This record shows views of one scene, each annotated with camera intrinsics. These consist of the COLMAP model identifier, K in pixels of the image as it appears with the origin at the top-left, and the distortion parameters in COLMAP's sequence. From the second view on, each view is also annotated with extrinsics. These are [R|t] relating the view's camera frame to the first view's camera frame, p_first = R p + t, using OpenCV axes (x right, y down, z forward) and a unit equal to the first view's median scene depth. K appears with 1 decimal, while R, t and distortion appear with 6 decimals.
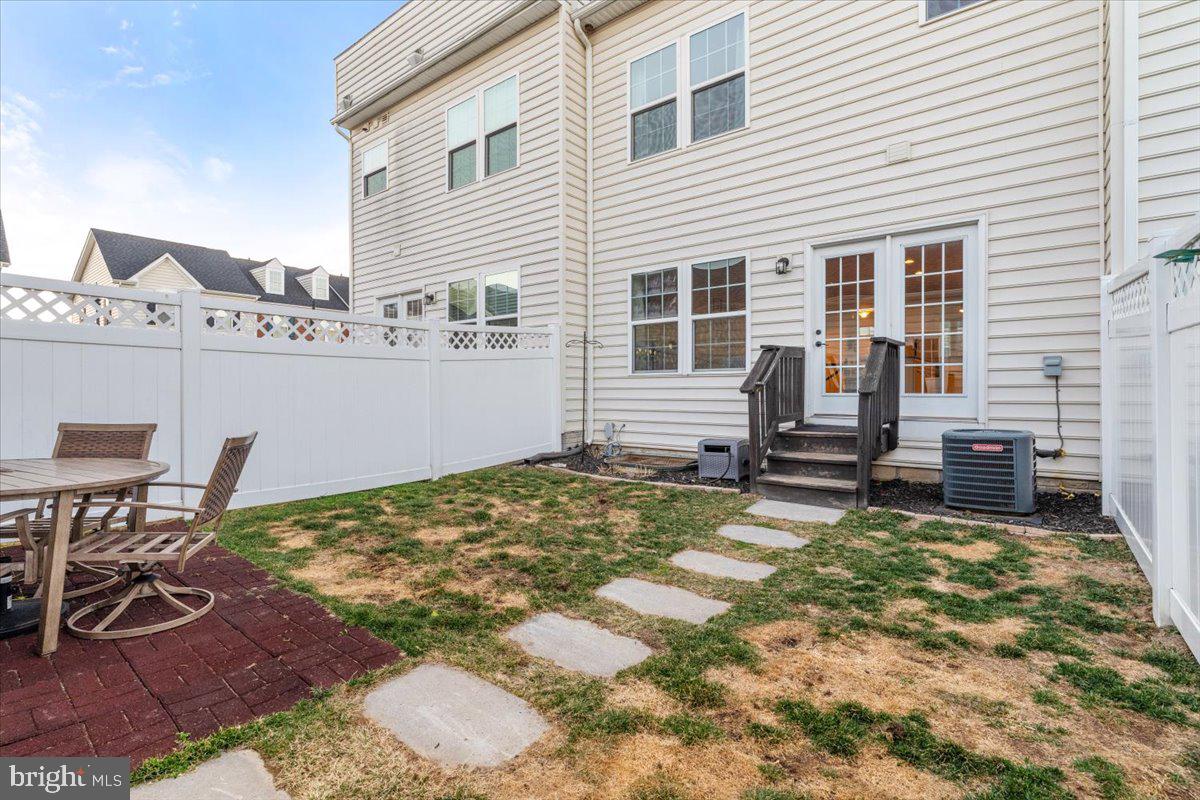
lens RADIAL K [[544.1, 0, 598.0], [0, 544.1, 400.8], [0, 0, 1]] dist [-0.002168, -0.000108]
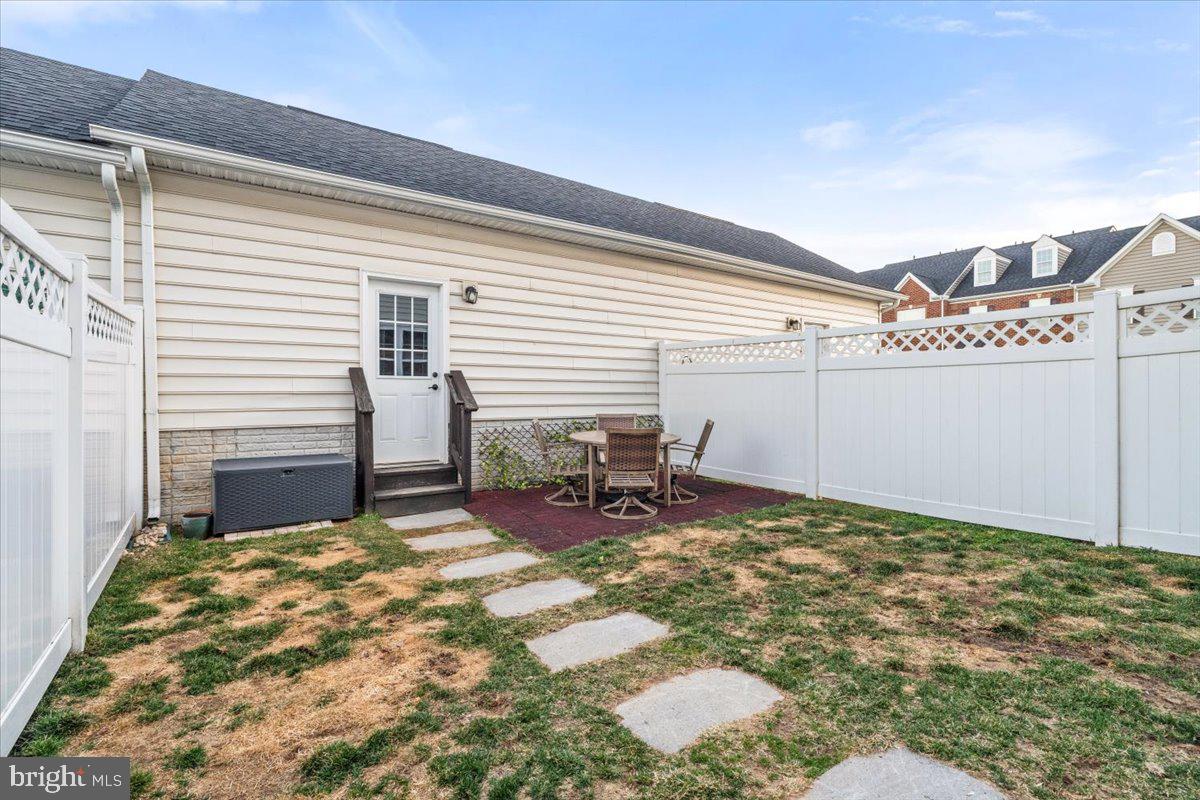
lens RADIAL K [[544.1, 0, 598.0], [0, 544.1, 400.8], [0, 0, 1]] dist [-0.002168, -0.000108]
pose [[-0.295740, 0.007434, -0.955239, 1.095577], [-0.017259, 0.999765, 0.013124, -0.050580], [0.955112, 0.020368, -0.295542, 1.405375]]
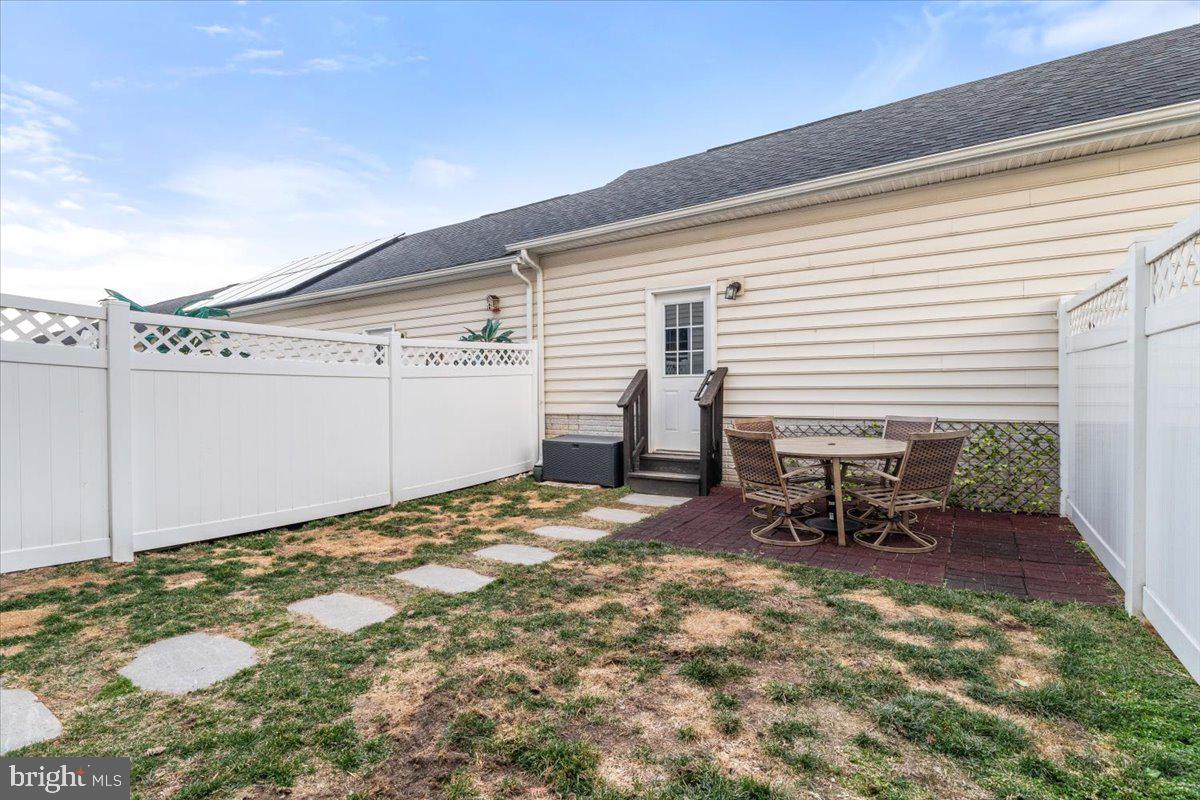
lens RADIAL K [[572.5, 0, 600.0], [0, 572.5, 400.0], [0, 0, 1]] dist [-0.011433, -0.000209]
pose [[-0.997323, 0.006173, -0.072857, -0.156323], [0.003793, 0.999456, 0.032762, -0.077971], [0.073020, 0.032398, -0.996804, 2.536099]]
